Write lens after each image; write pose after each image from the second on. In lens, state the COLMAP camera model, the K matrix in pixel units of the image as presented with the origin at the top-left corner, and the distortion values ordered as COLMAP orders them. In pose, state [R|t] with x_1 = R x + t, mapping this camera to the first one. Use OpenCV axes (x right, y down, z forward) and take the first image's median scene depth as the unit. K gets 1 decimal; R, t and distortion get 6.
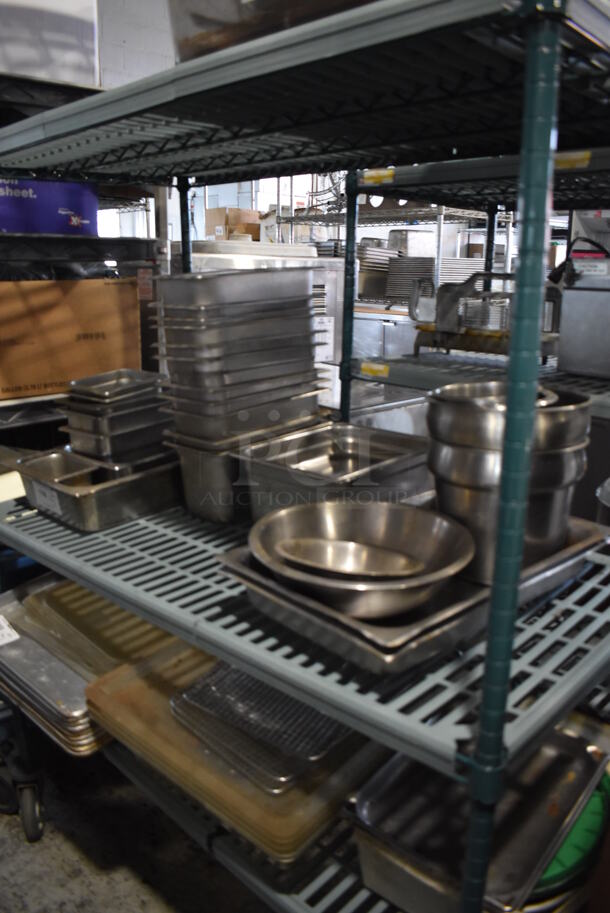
lens RADIAL K [[706.2, 0, 312.1], [0, 706.2, 452.8], [0, 0, 1]] dist [-0.091965, 0.006358]
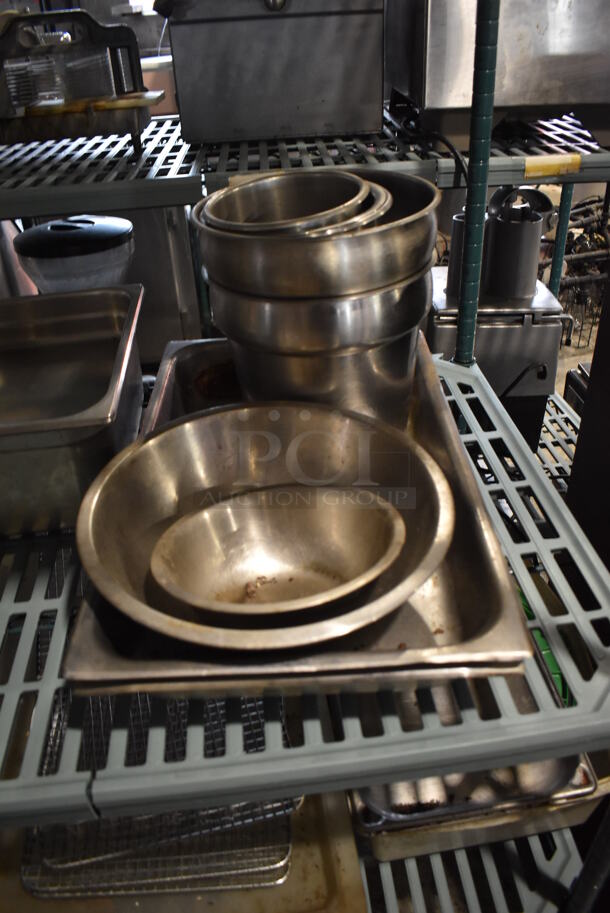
lens RADIAL K [[706.2, 0, 300.4], [0, 706.2, 456.0], [0, 0, 1]] dist [-0.091965, 0.006358]
pose [[0.664263, -0.455098, 0.592992, -0.159392], [0.239304, 0.881023, 0.408085, -0.097305], [-0.708158, -0.129170, 0.694138, 0.360216]]
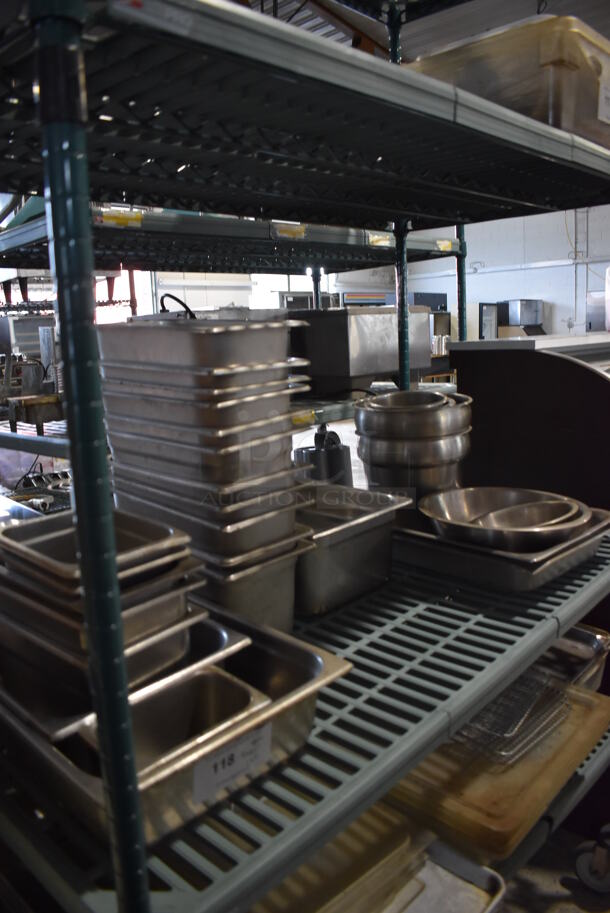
lens RADIAL K [[706.2, 0, 311.0], [0, 706.2, 456.5], [0, 0, 1]] dist [-0.091965, 0.006358]
pose [[0.003335, -0.189263, 0.981921, -0.765531], [0.298654, 0.937300, 0.179649, -0.198840], [-0.954356, 0.292656, 0.059650, 0.787731]]
